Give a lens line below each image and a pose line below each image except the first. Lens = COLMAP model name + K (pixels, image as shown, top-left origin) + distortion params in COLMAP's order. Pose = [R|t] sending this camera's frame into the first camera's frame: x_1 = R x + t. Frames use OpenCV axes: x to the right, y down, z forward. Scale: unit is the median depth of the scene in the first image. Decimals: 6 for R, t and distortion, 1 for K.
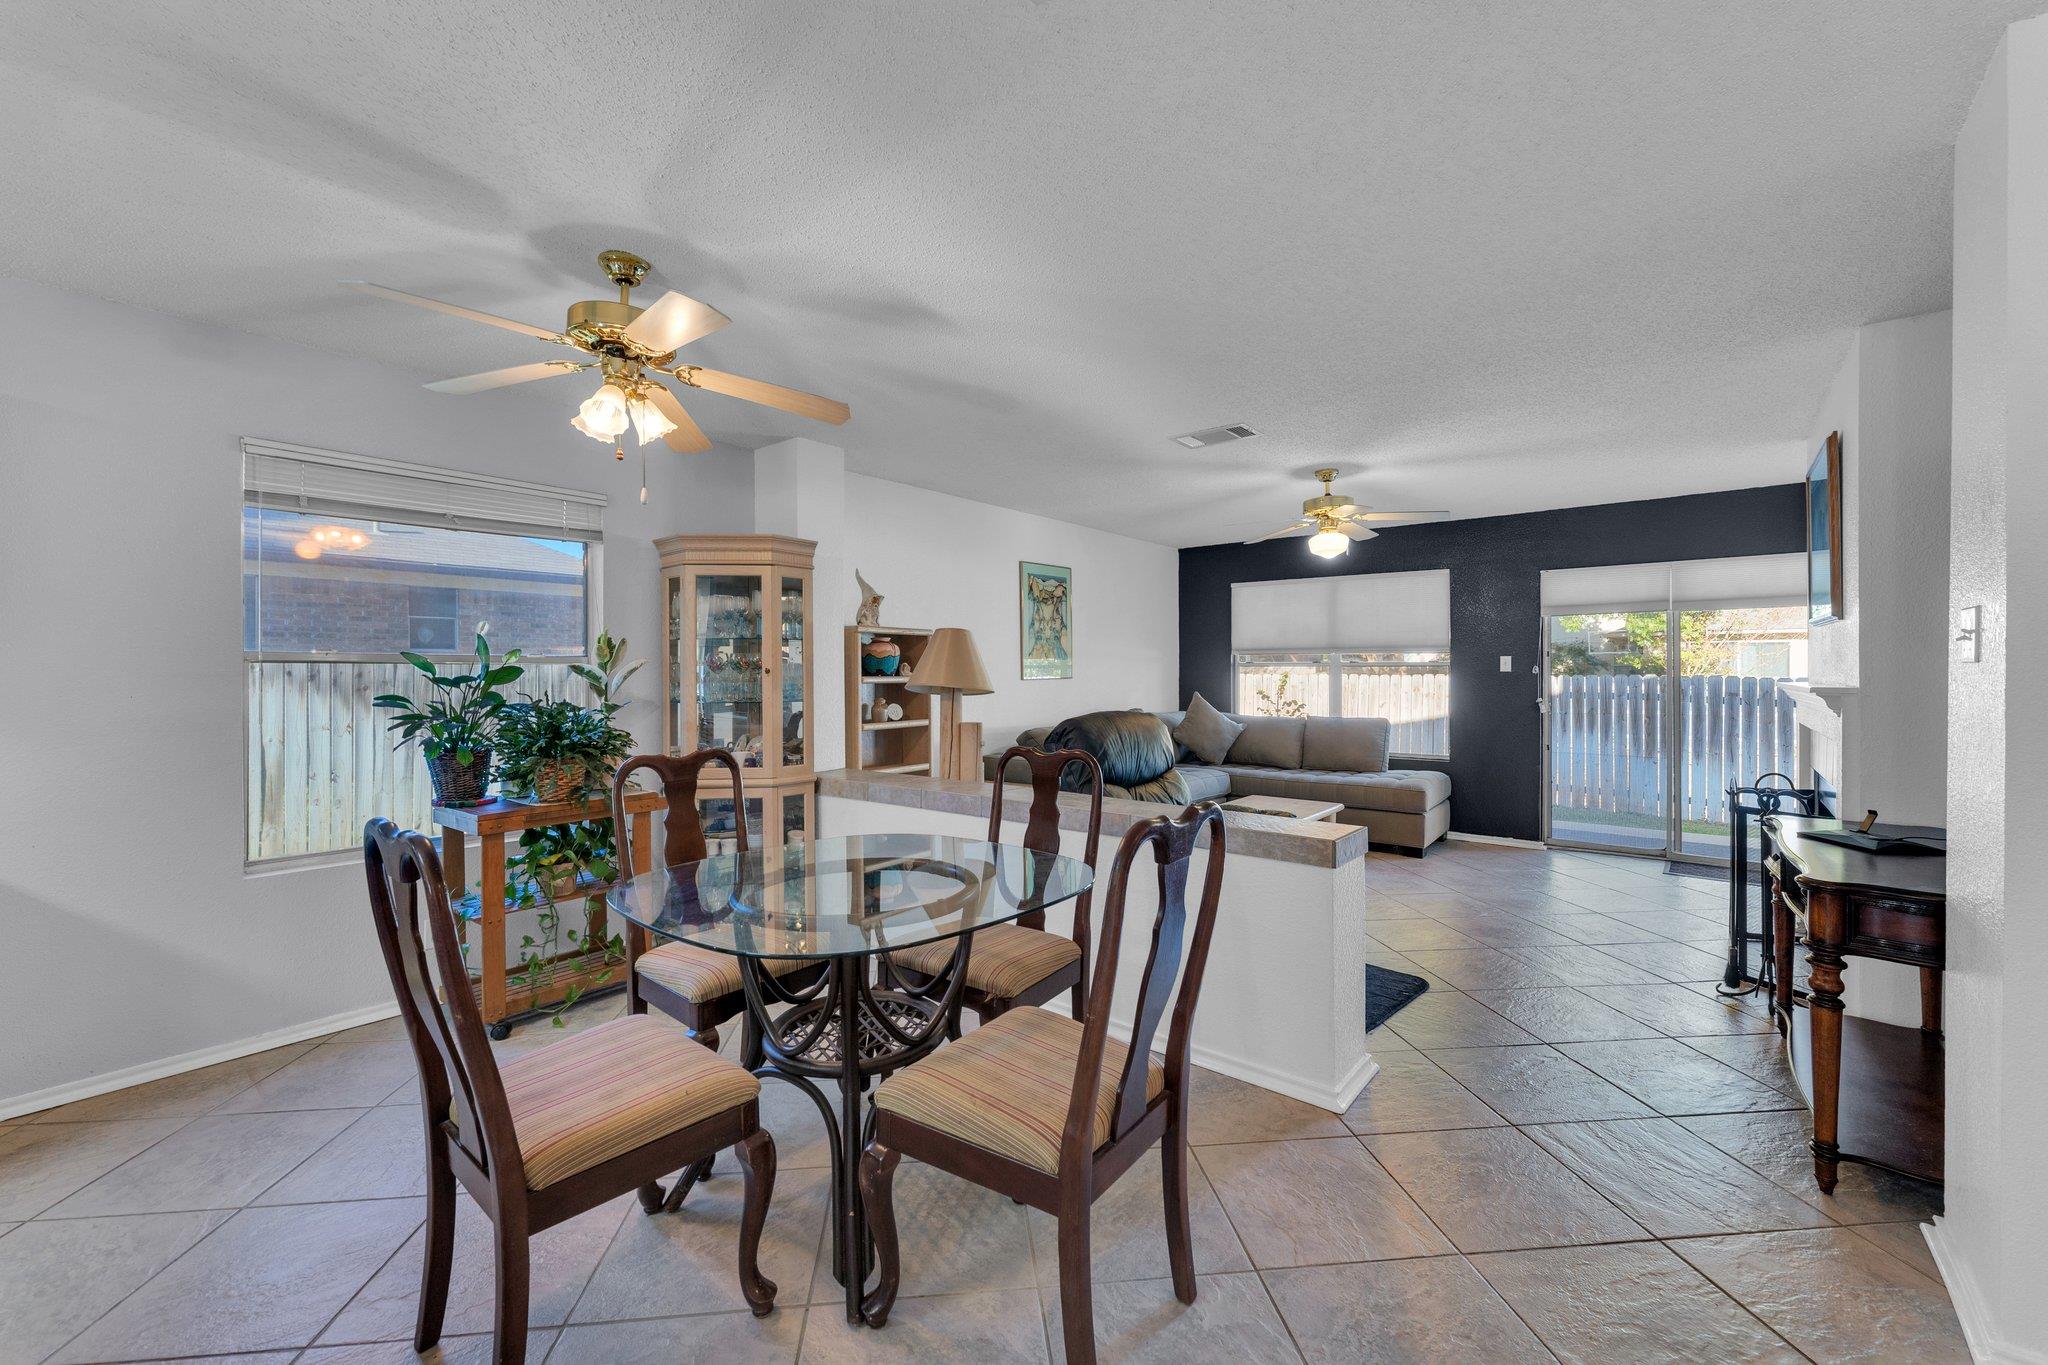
lens RADIAL K [[832.1, 0, 1022.1], [0, 832.1, 672.9], [0, 0, 1]] dist [-0.001031, -0.000097]
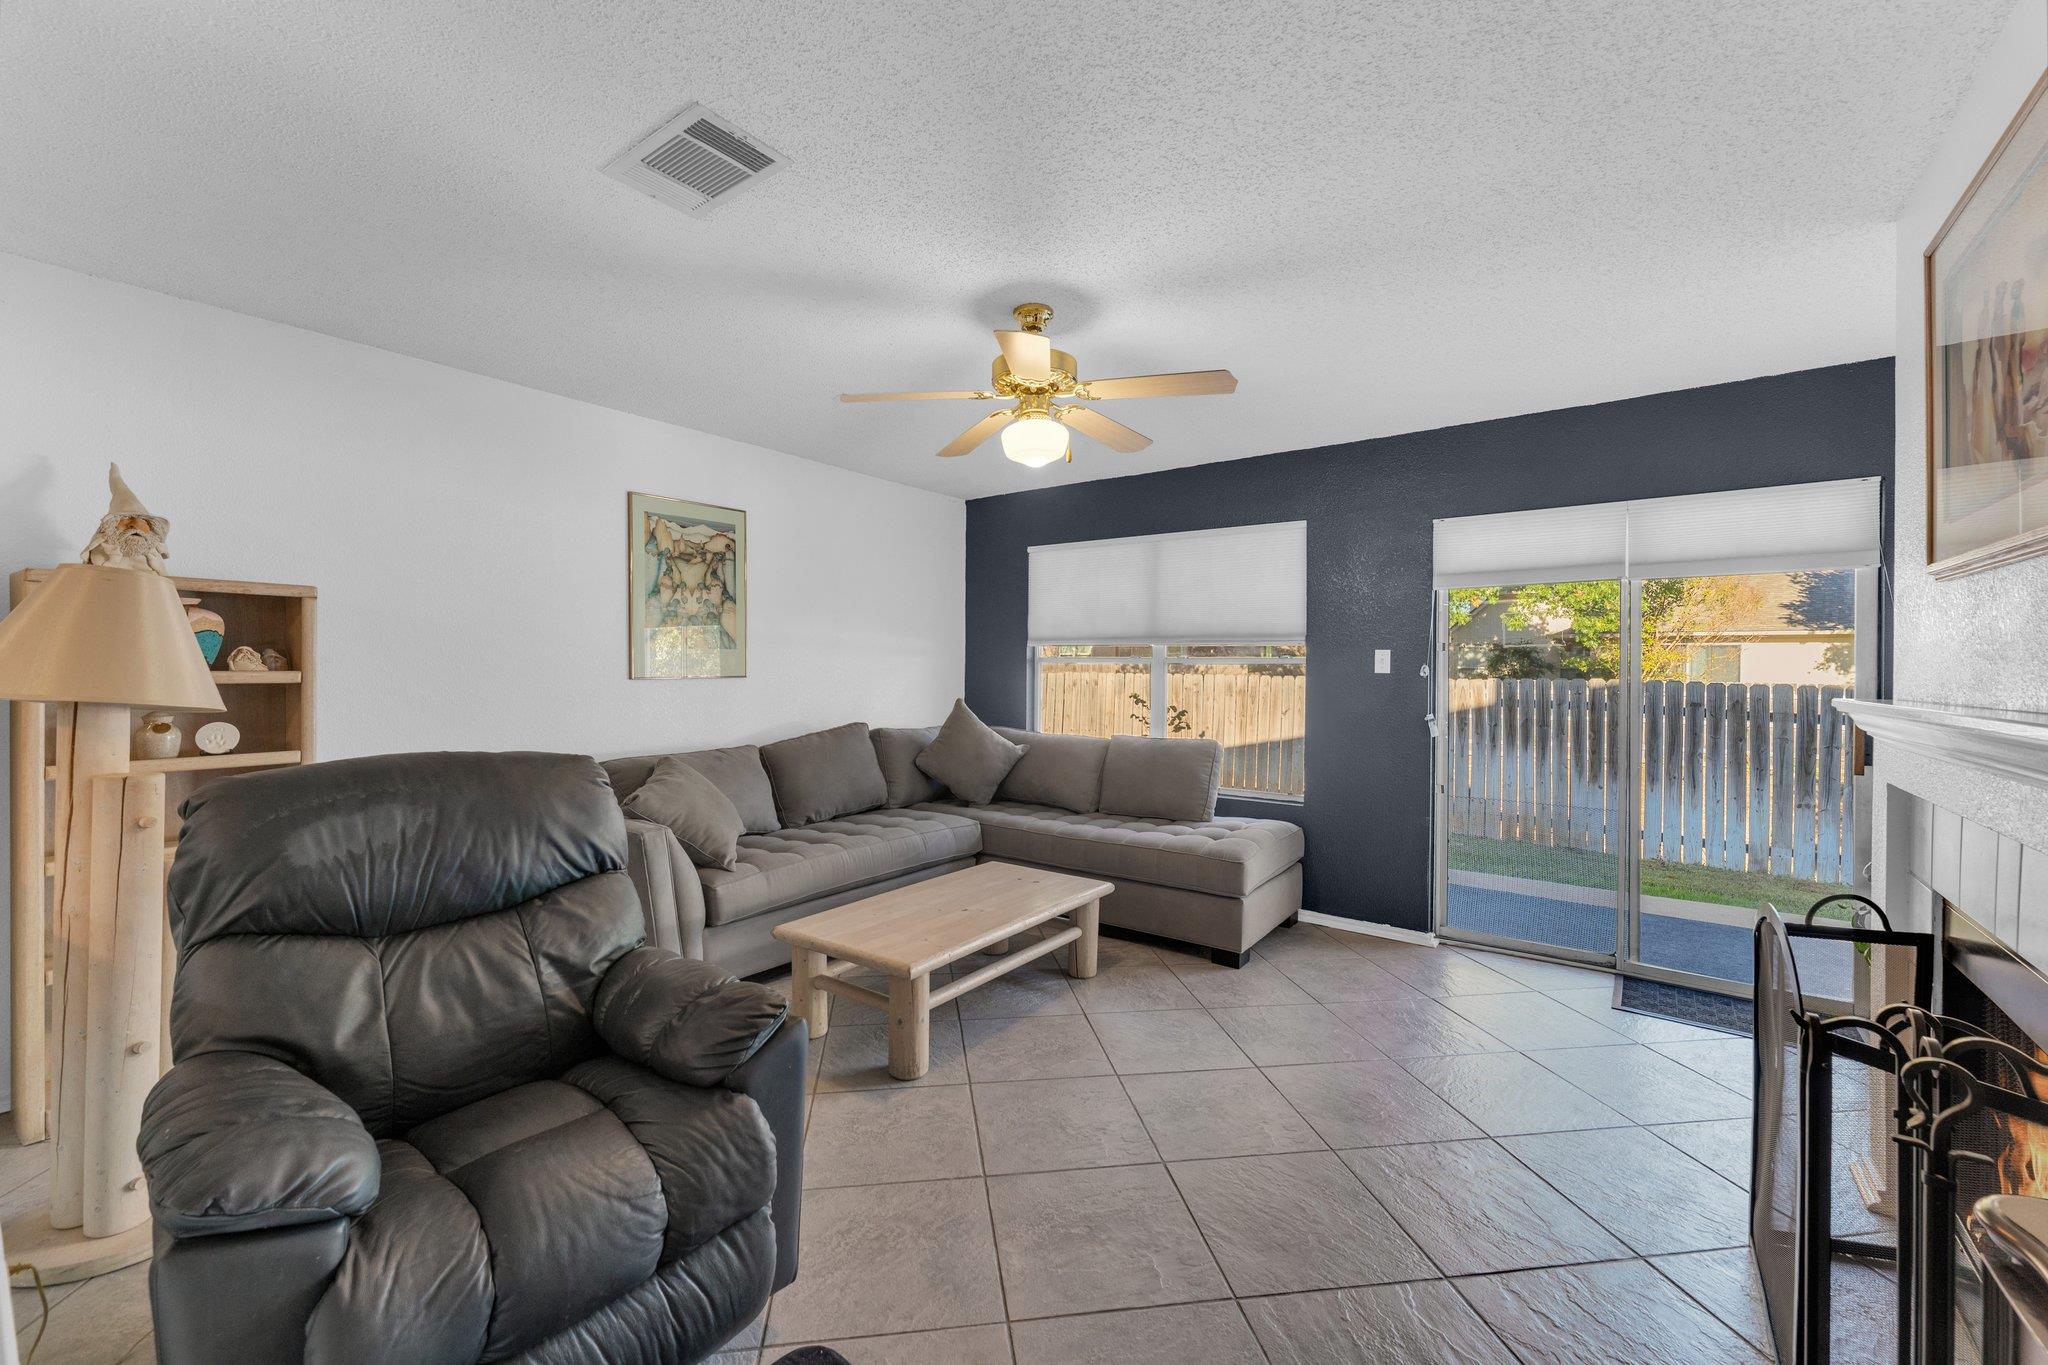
lens RADIAL K [[826.4, 0, 1019.5], [0, 826.4, 670.4], [0, 0, 1]] dist [-0.000446, 0.000105]
pose [[0.999289, 0.009848, 0.036407, 0.257592], [-0.009849, 0.999951, -0.000152, -0.000840], [-0.036407, -0.000207, 0.999337, 0.338693]]
